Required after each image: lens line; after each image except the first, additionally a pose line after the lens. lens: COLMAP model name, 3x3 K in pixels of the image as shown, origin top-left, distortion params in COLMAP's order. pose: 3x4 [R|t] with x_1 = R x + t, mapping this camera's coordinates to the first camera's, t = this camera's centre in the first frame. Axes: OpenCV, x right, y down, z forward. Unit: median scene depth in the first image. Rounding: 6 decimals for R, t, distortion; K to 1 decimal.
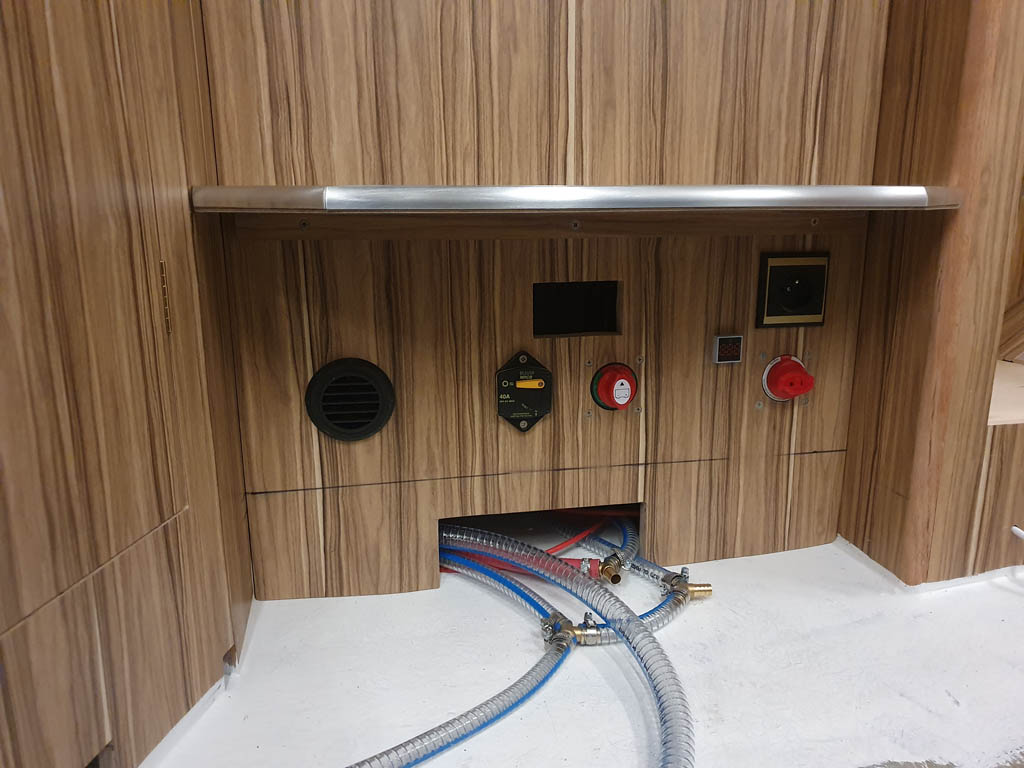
lens RADIAL K [[790.4, 0, 519.6], [0, 790.4, 387.3], [0, 0, 1]] dist [0.054194, -0.052394]
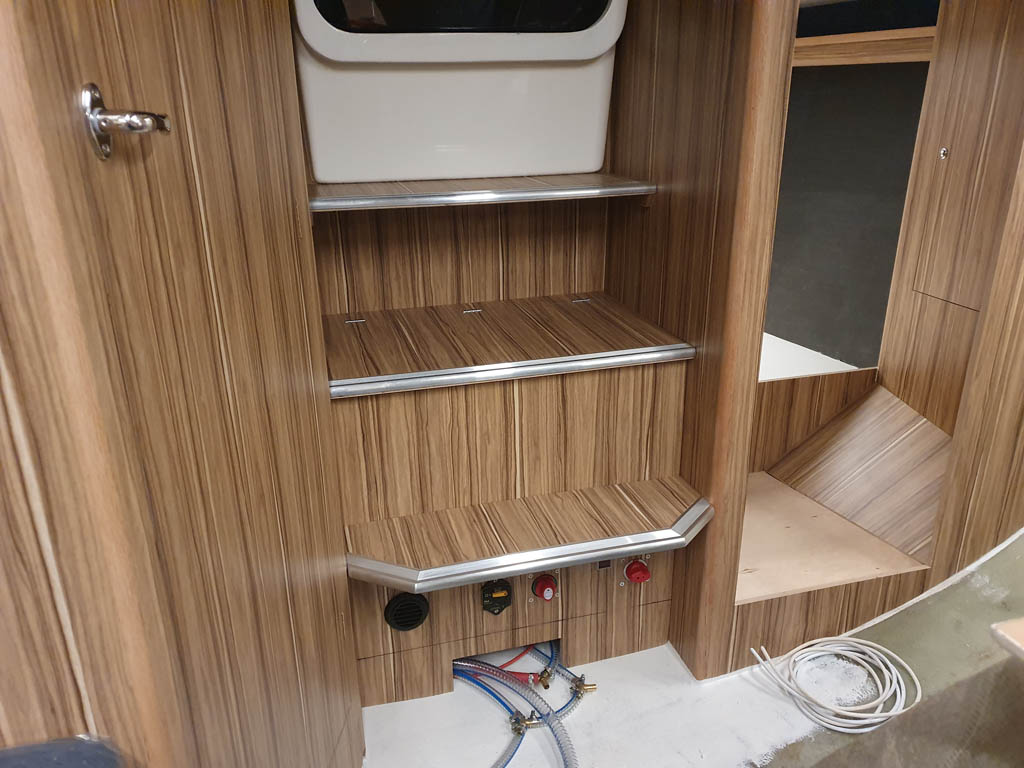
lens RADIAL K [[774.3, 0, 492.4], [0, 774.3, 378.4], [0, 0, 1]] dist [0.023325, -0.002853]
pose [[0.998691, -0.034826, 0.037465, -0.056575], [0.030047, 0.992160, 0.121304, -0.760252], [-0.041396, -0.120020, 0.991908, -0.802836]]
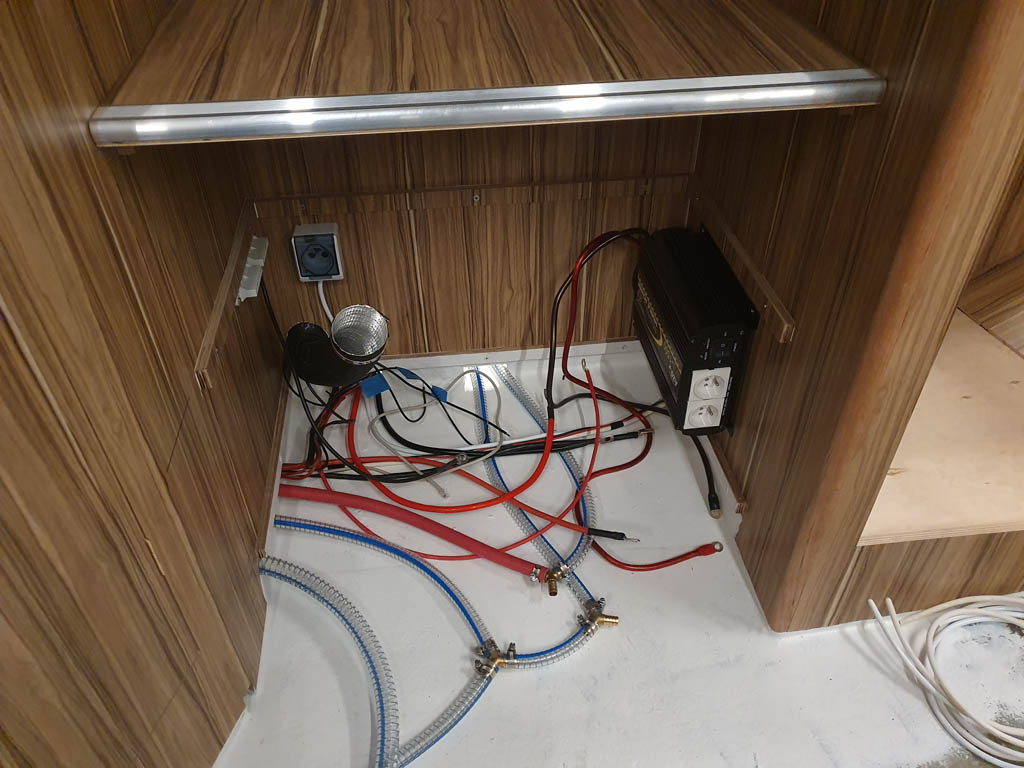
lens RADIAL K [[808.3, 0, 512.0], [0, 808.3, 401.3], [0, 0, 1]] dist [0.001643, -0.002779]
pose [[0.995978, 0.053785, -0.071653, 0.156912], [-0.015551, 0.891398, 0.452954, -0.678855], [0.088233, -0.450018, 0.888650, -0.003423]]
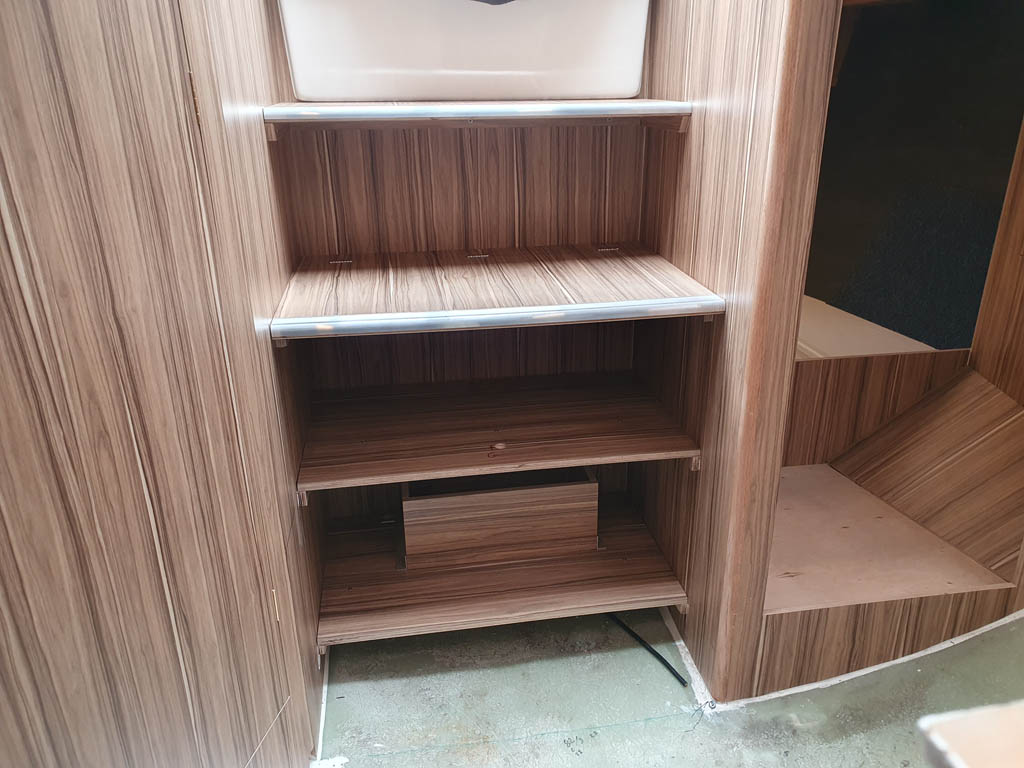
lens RADIAL K [[779.9, 0, 512.0], [0, 779.9, 384.0], [0, 0, 1]] dist [0.006321, 0.001044]
pose [[0.998238, 0.010489, -0.058395, 0.165317], [-0.002174, 0.990054, 0.140671, -0.649111], [0.059290, -0.140296, 0.988333, -0.542006]]
